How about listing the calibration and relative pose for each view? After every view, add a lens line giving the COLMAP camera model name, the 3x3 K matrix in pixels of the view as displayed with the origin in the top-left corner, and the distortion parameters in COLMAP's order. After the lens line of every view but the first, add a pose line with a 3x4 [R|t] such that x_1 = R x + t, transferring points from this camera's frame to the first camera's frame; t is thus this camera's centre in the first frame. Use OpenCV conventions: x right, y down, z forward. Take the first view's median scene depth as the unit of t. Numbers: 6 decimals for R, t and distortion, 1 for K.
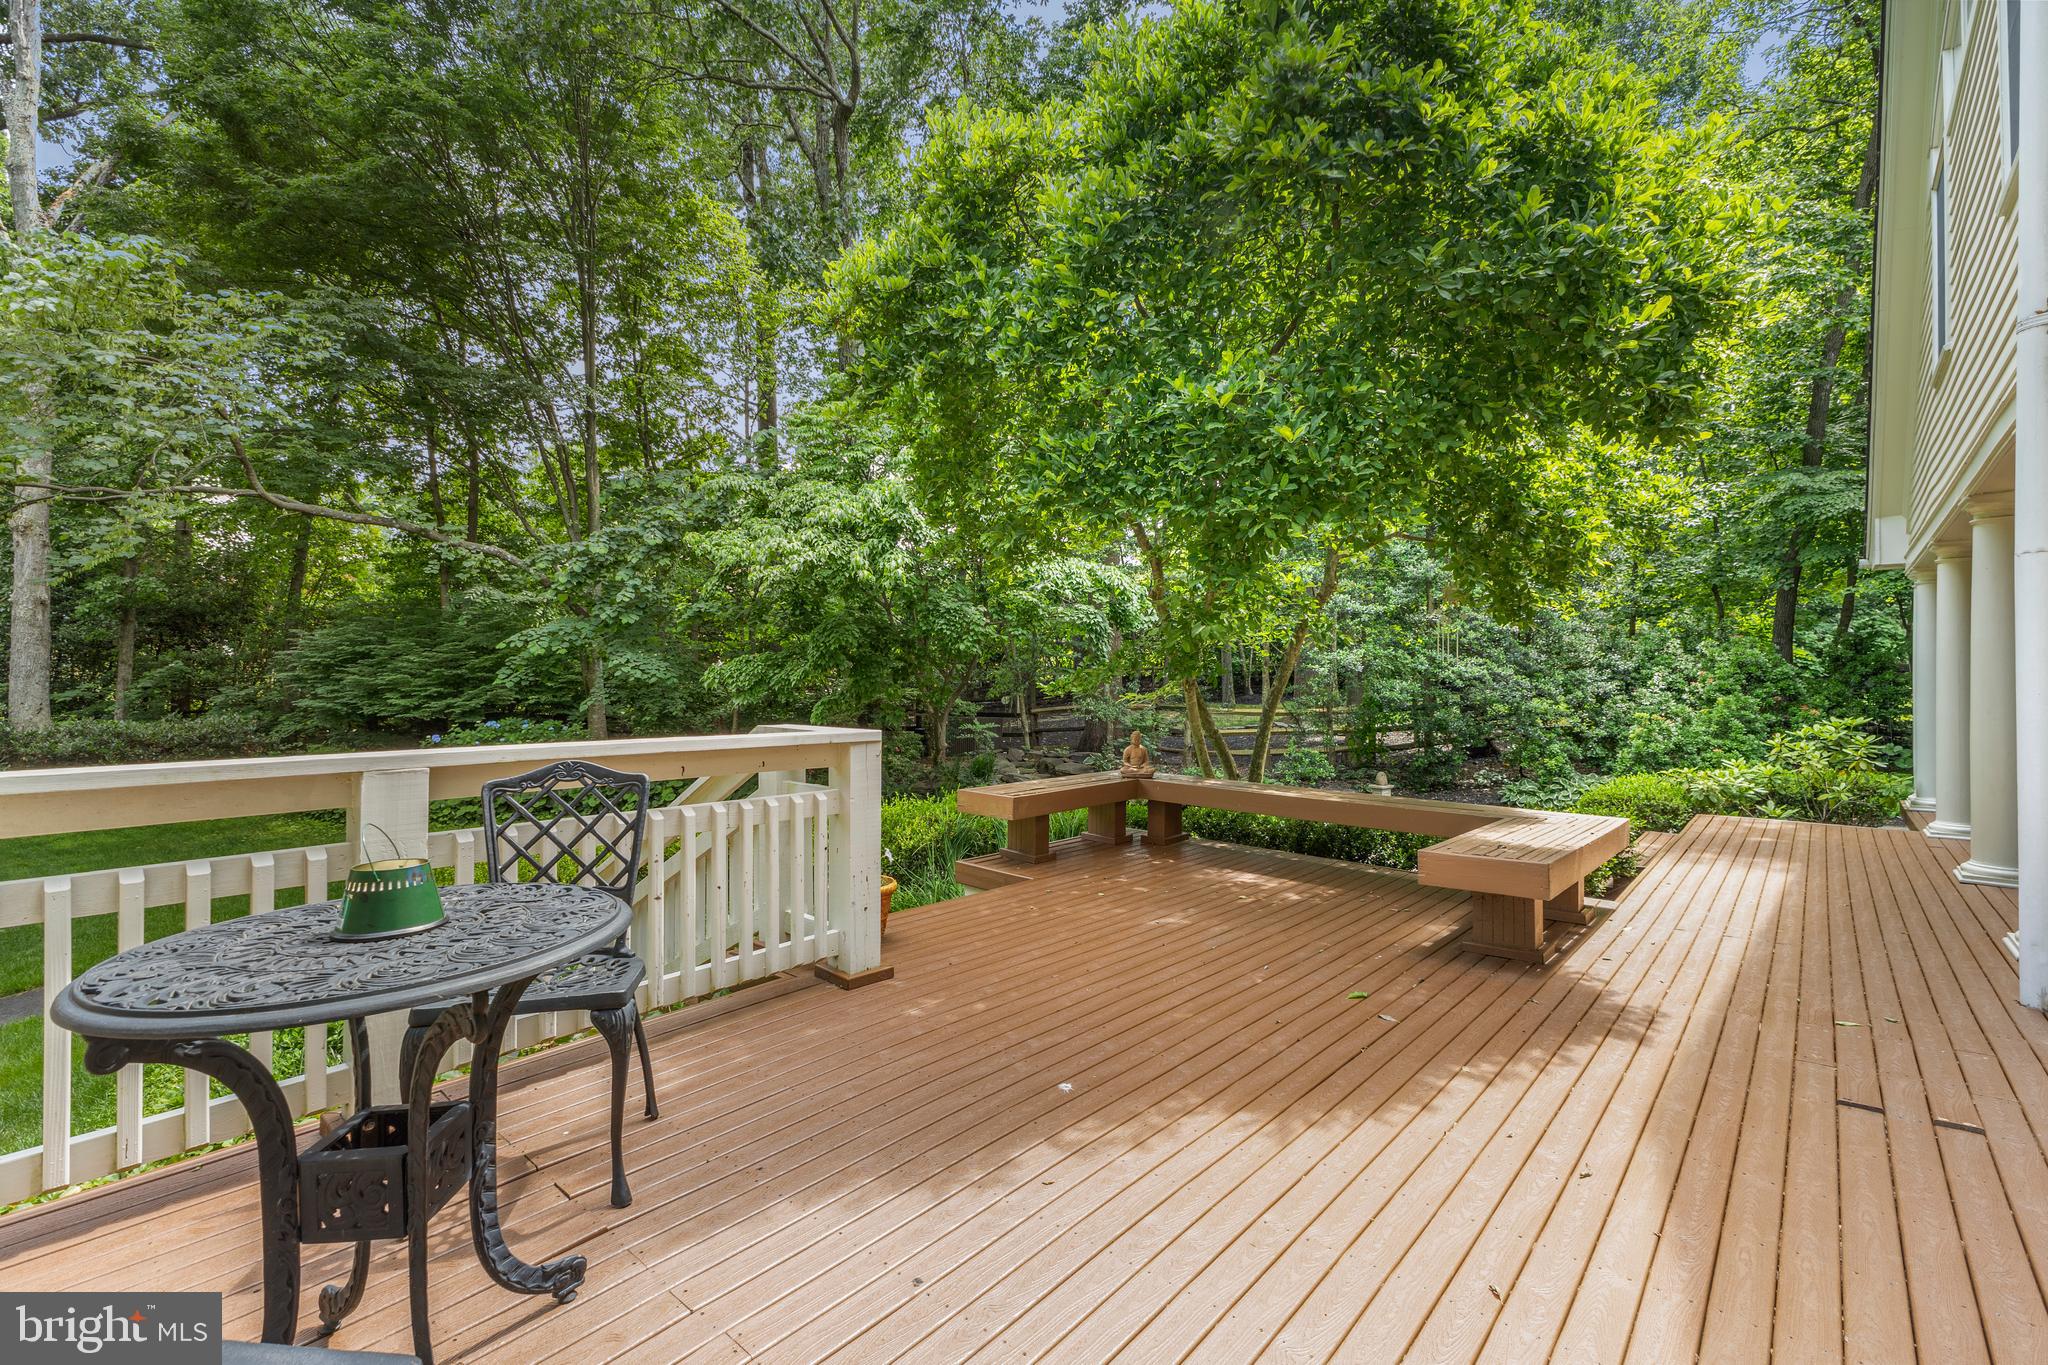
lens RADIAL K [[884.5, 0, 1019.3], [0, 884.5, 689.7], [0, 0, 1]] dist [0.005608, -0.001163]
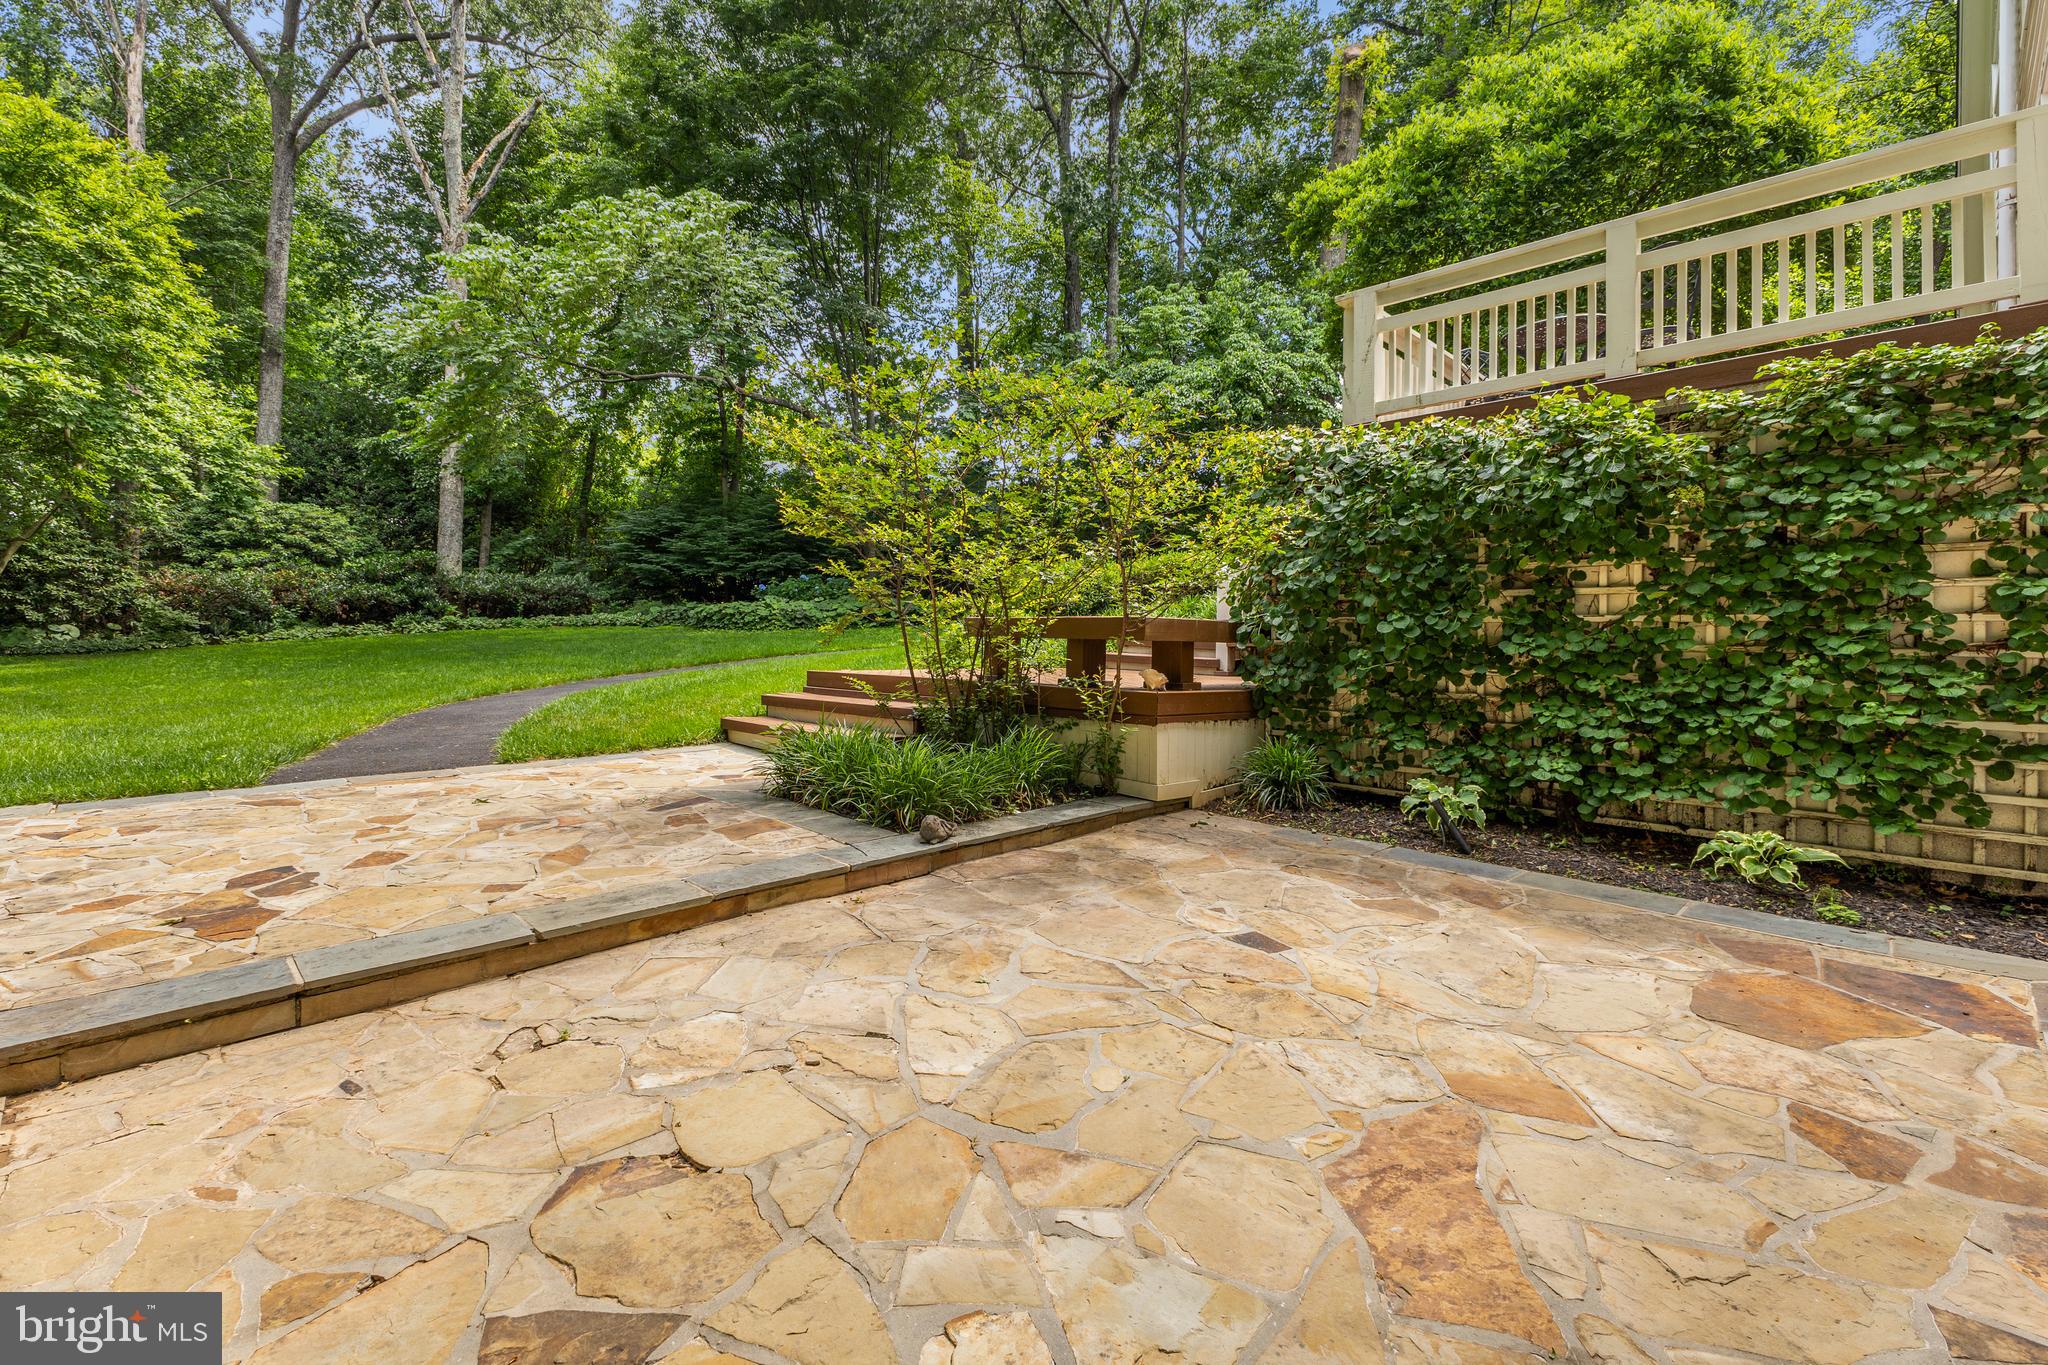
lens RADIAL K [[884.5, 0, 1043.2], [0, 884.5, 611.2], [0, 0, 1]] dist [0.005608, -0.001163]
pose [[0.998397, 0.012476, -0.055207, -0.523867], [-0.013982, 0.999538, -0.026988, 0.315434], [0.054845, 0.027717, 0.998110, -0.602906]]
